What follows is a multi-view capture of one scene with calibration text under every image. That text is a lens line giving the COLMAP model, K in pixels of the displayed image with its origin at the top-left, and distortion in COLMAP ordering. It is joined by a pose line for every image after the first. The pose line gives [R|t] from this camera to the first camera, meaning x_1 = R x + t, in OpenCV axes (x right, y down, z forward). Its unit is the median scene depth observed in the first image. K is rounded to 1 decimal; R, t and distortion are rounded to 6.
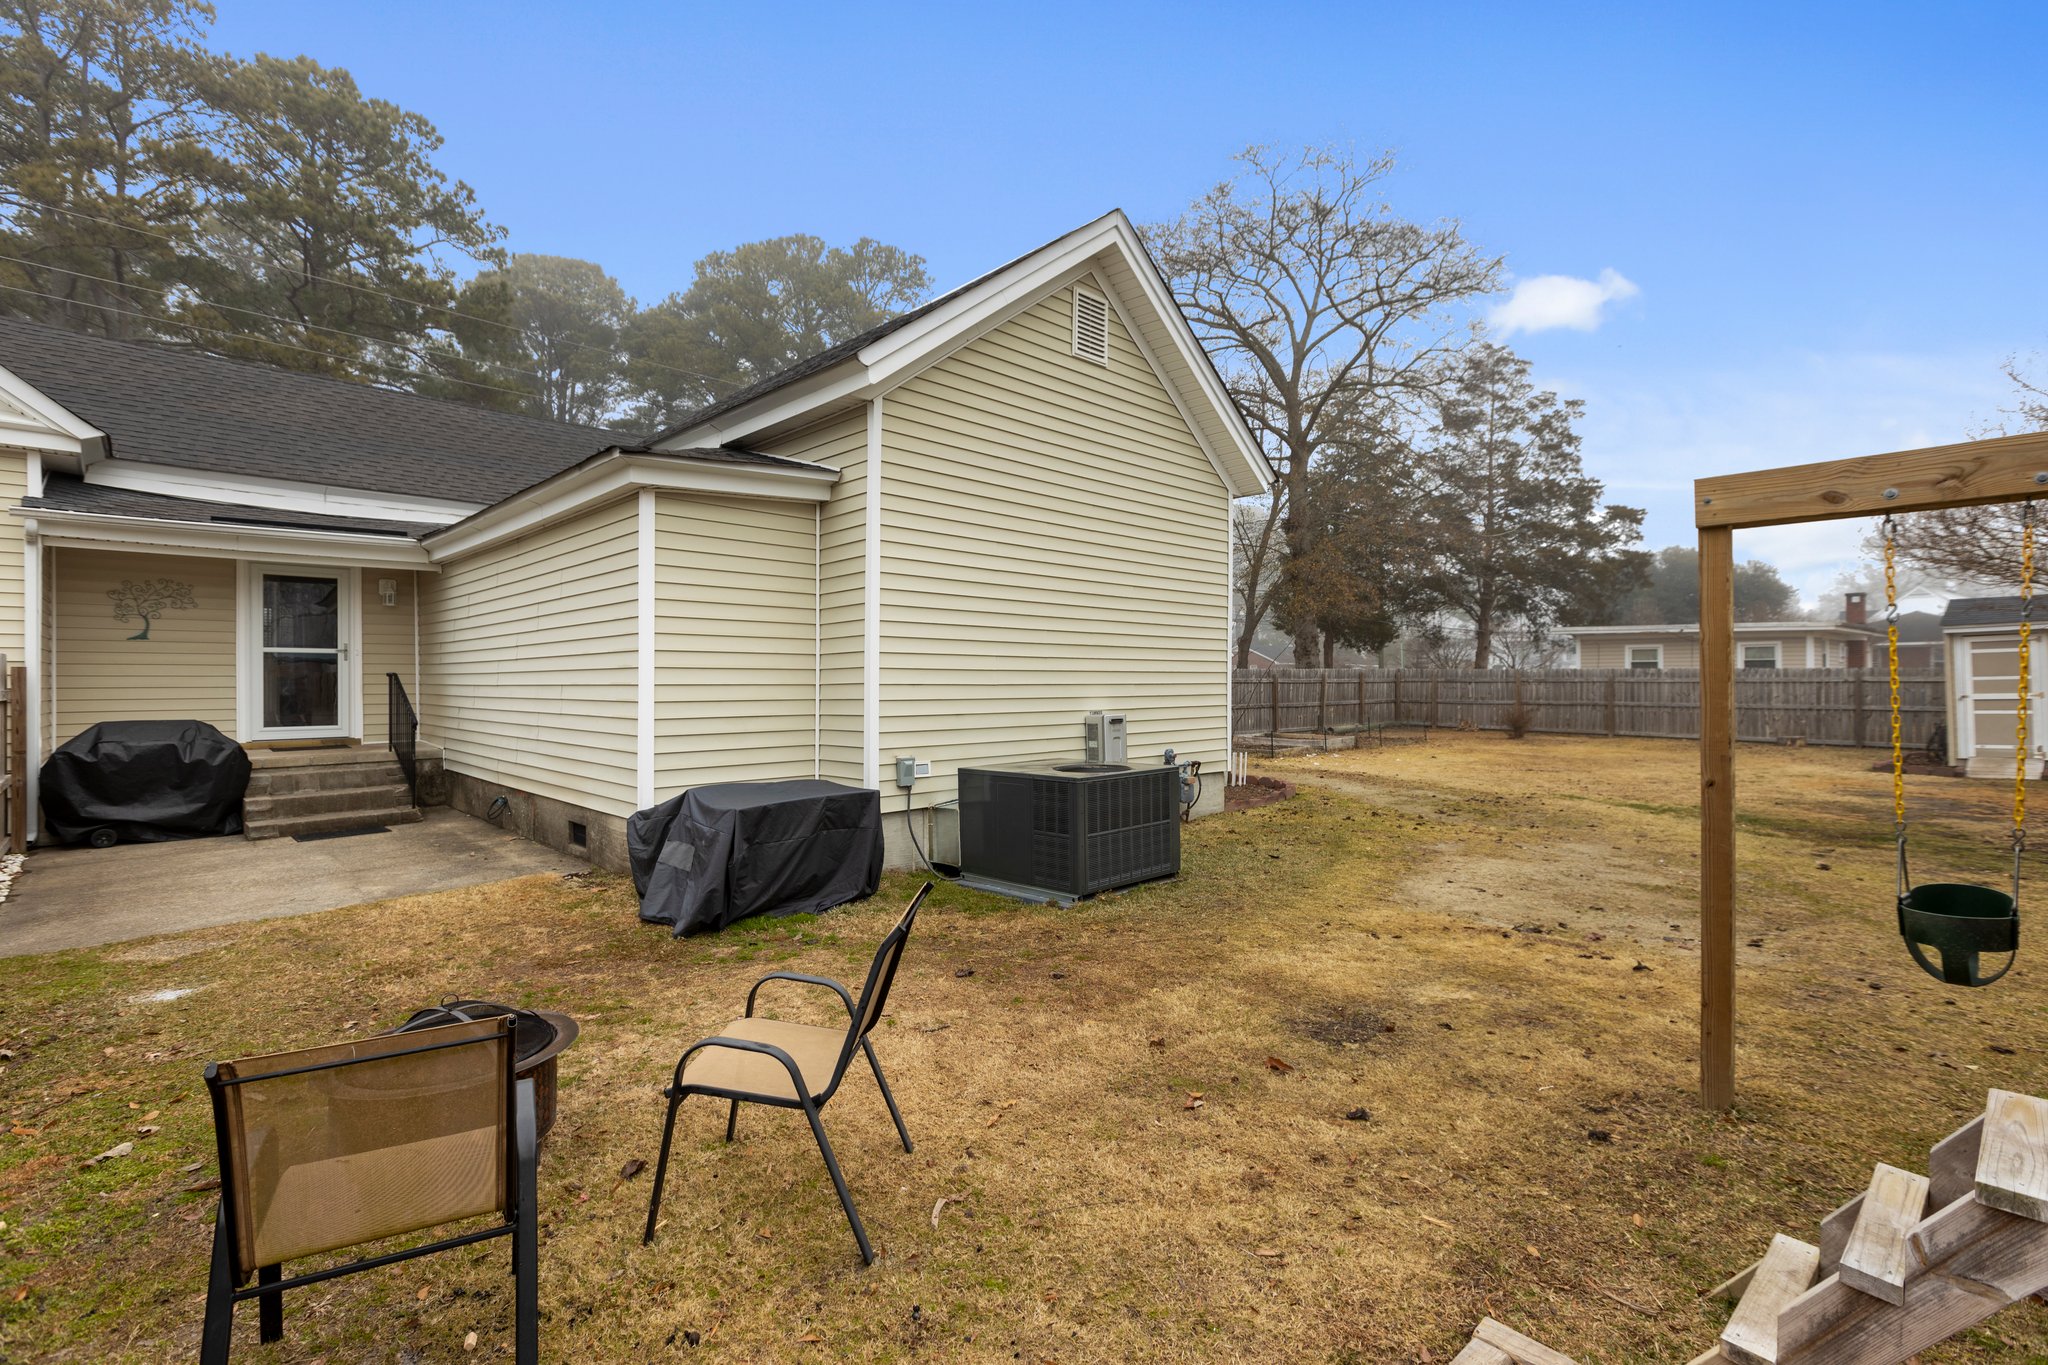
lens RADIAL K [[910.1, 0, 1024.6], [0, 910.1, 683.4], [0, 0, 1]] dist [0.008916, -0.003173]
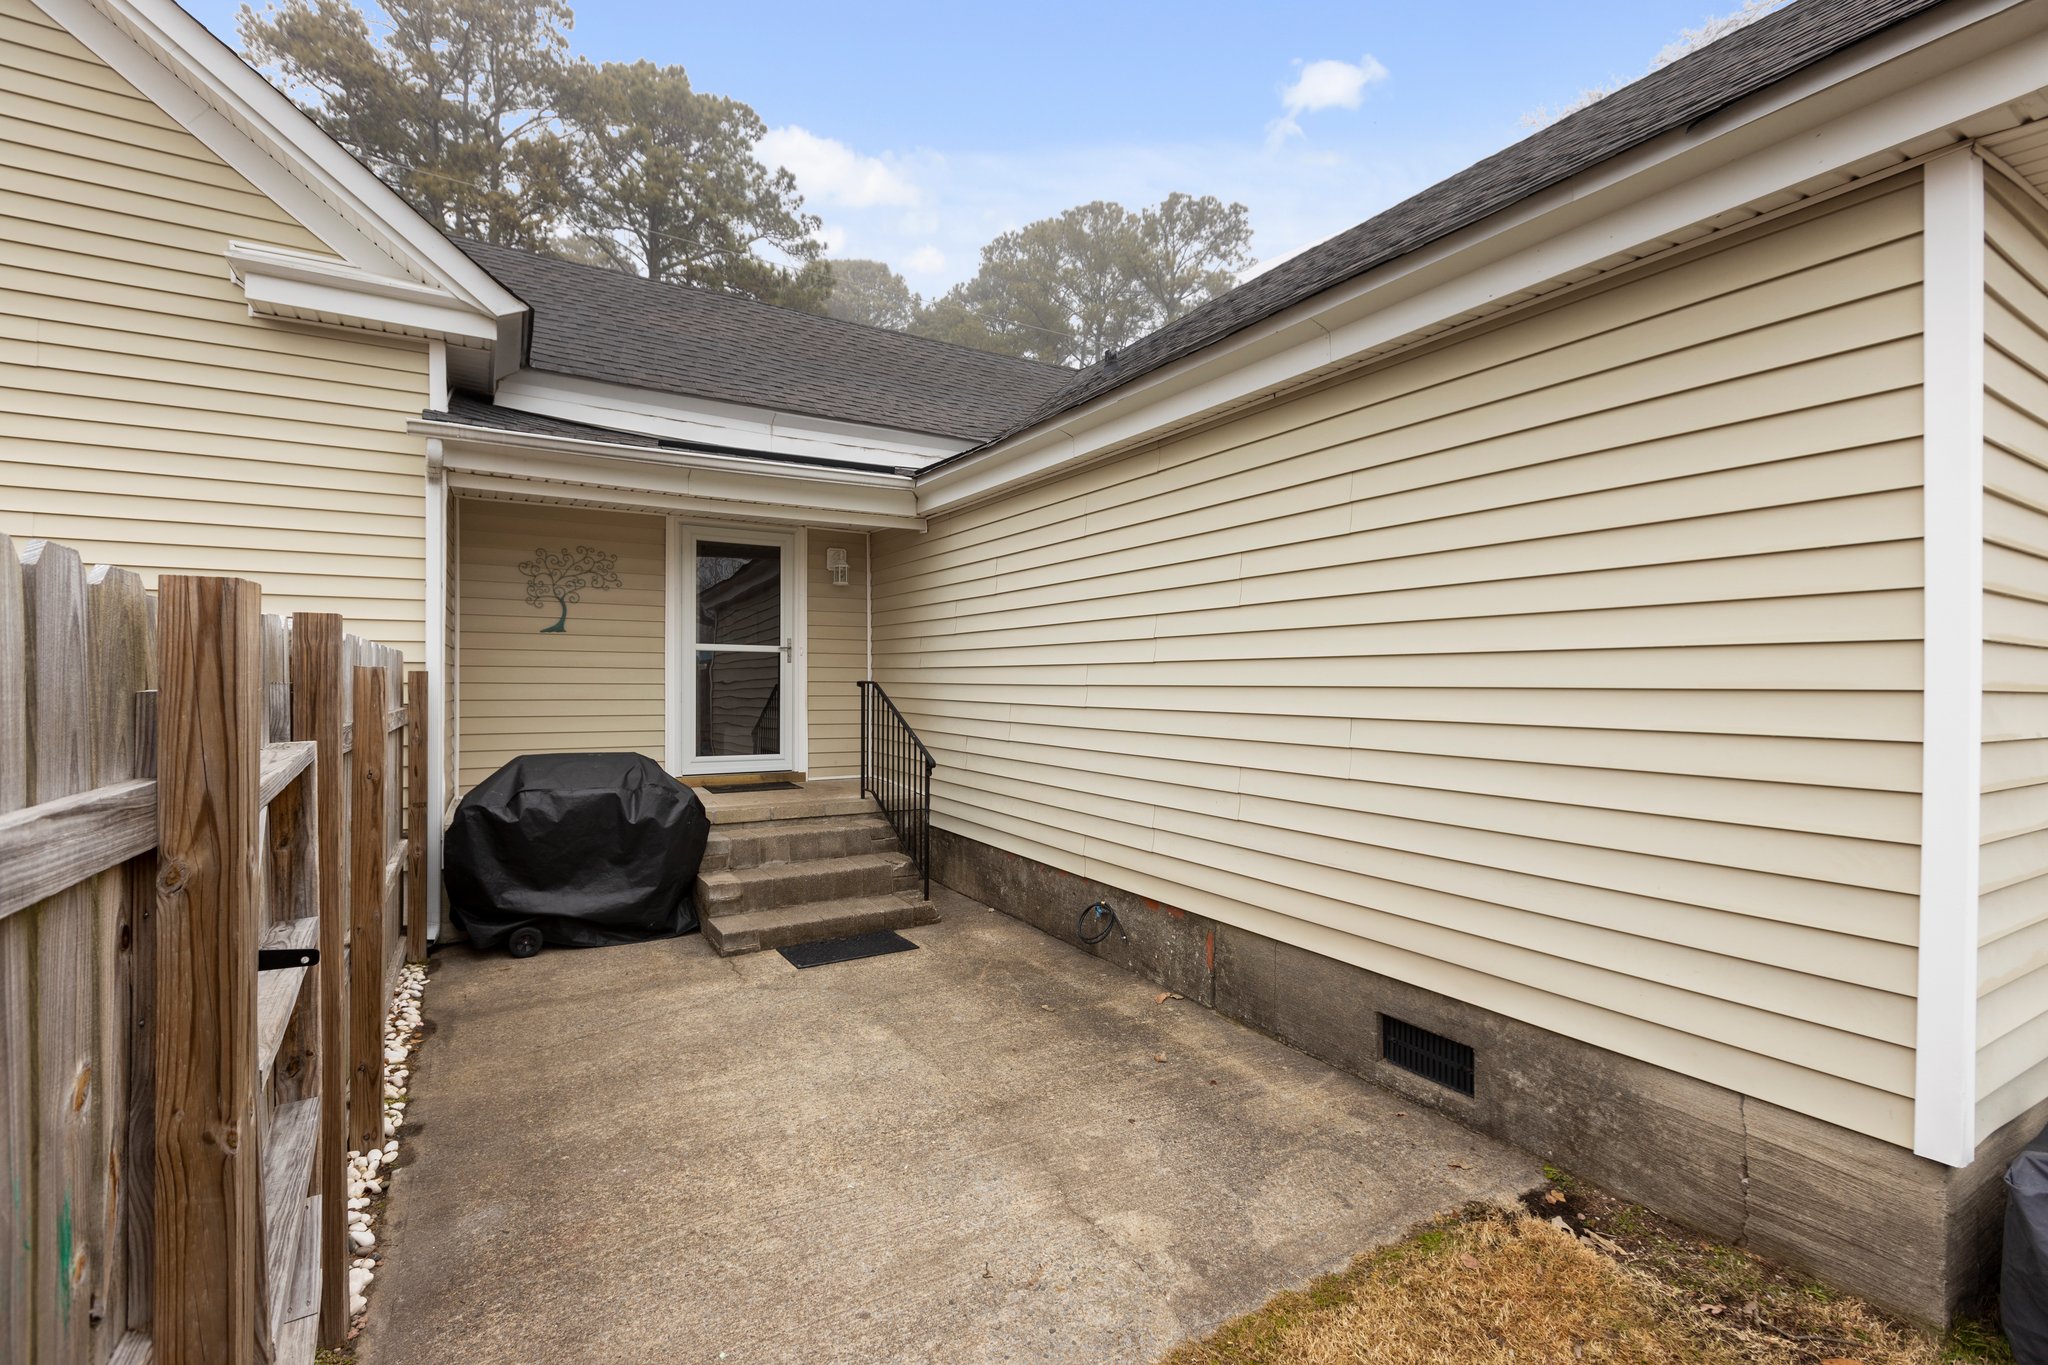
lens RADIAL K [[910.1, 0, 1026.9], [0, 910.1, 696.0], [0, 0, 1]] dist [0.008916, -0.003173]
pose [[0.971307, 0.013162, -0.237463, -0.397097], [-0.010567, 0.999870, 0.012194, -0.009708], [0.237593, -0.009335, 0.971320, 0.358015]]
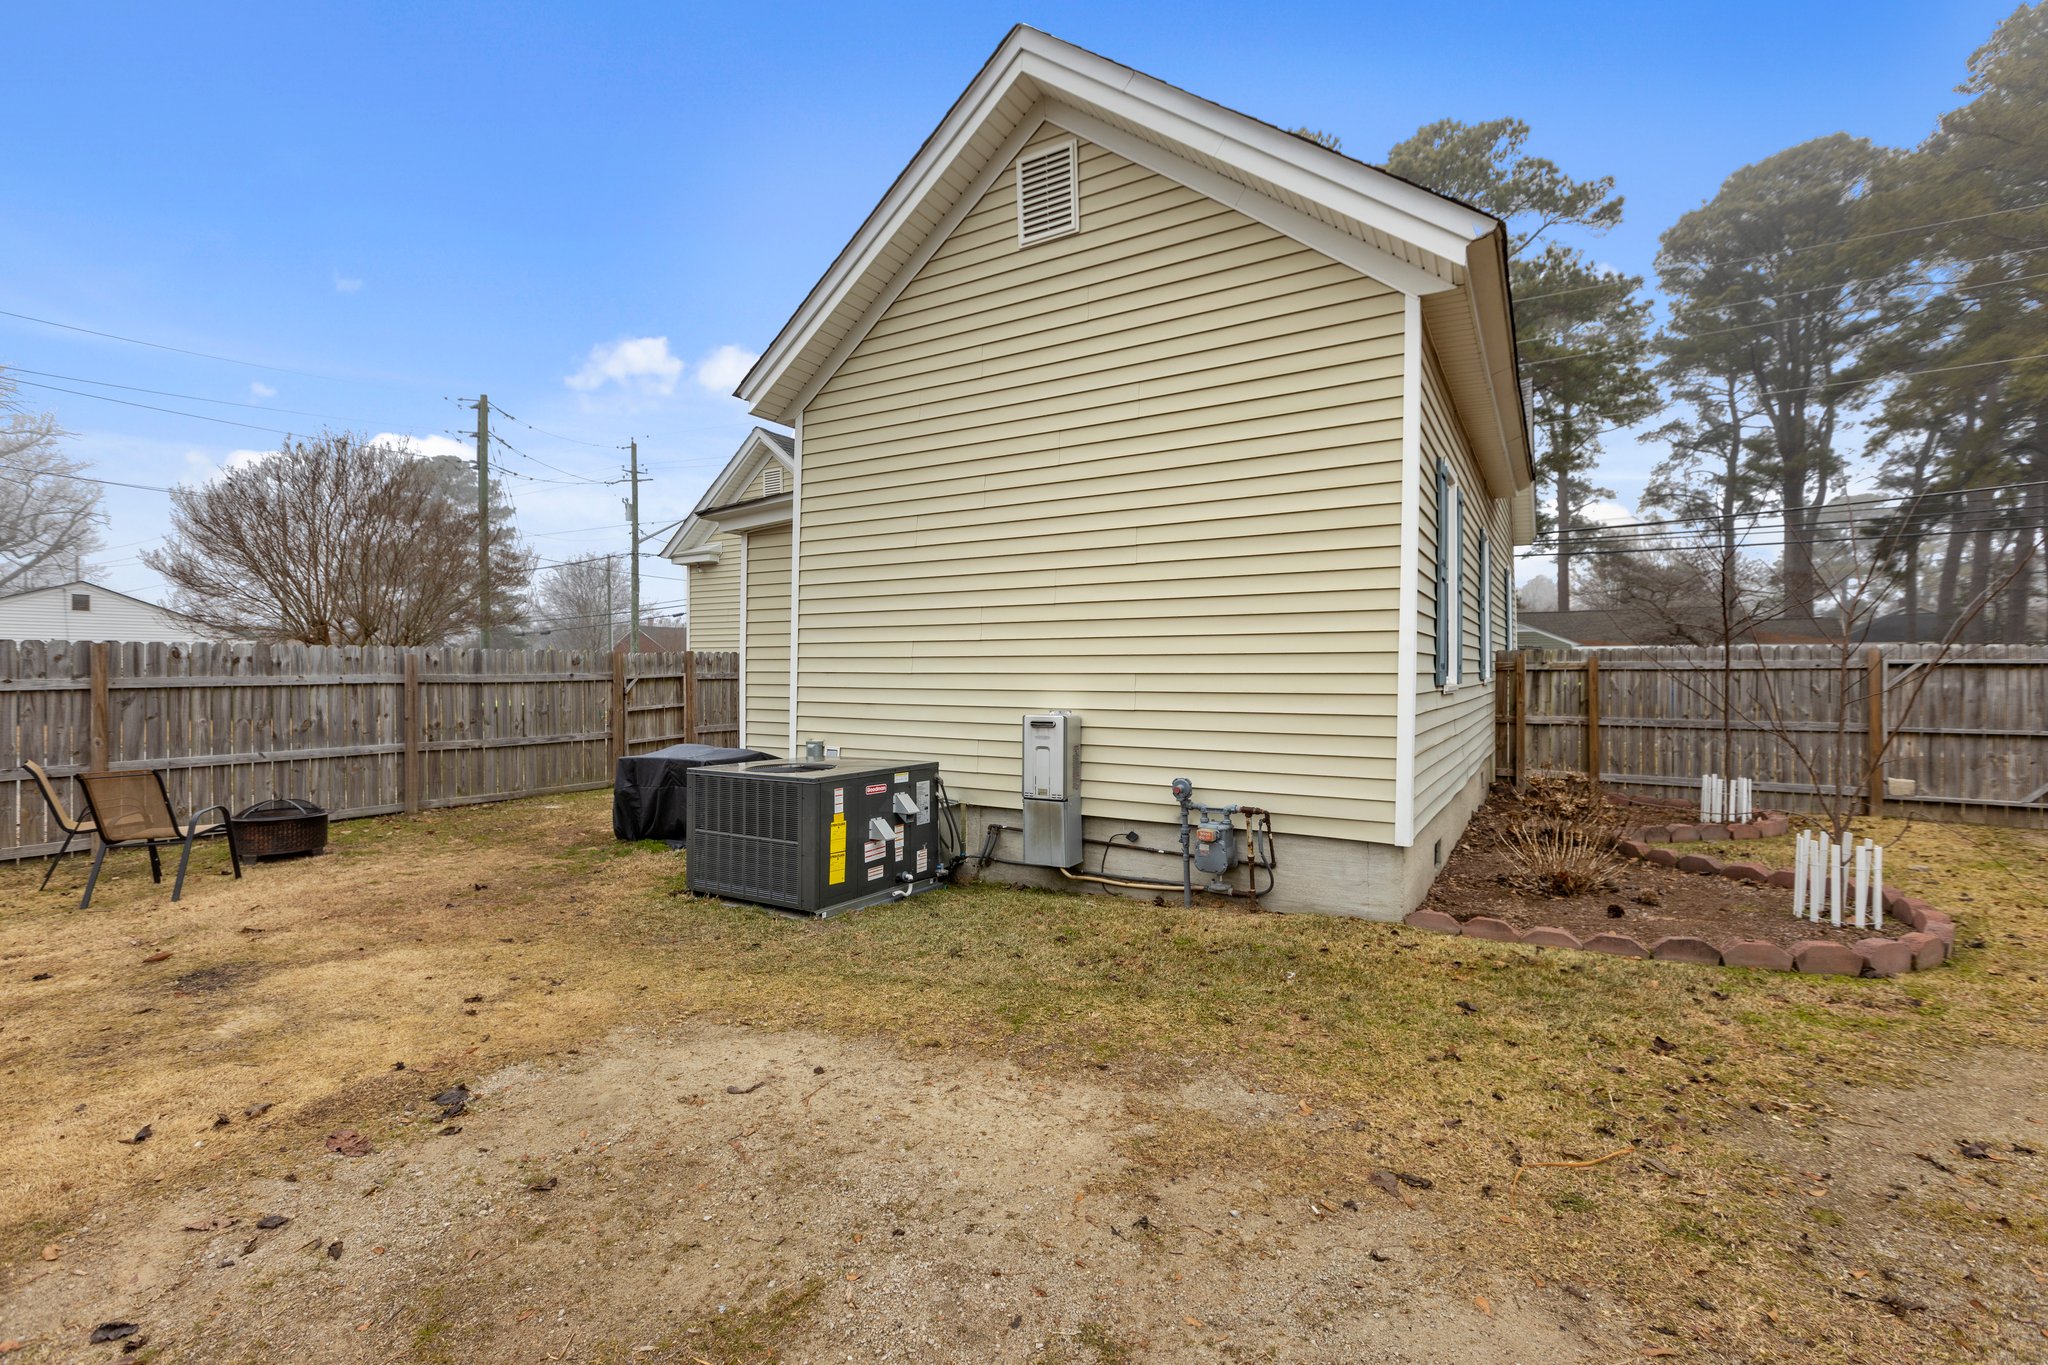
lens RADIAL K [[910.1, 0, 1018.6], [0, 910.1, 676.3], [0, 0, 1]] dist [0.008916, -0.003173]
pose [[0.247090, 0.008679, -0.968954, 0.650657], [0.001336, 0.999956, 0.009297, -0.003382], [0.968991, -0.003592, 0.247068, 0.650672]]
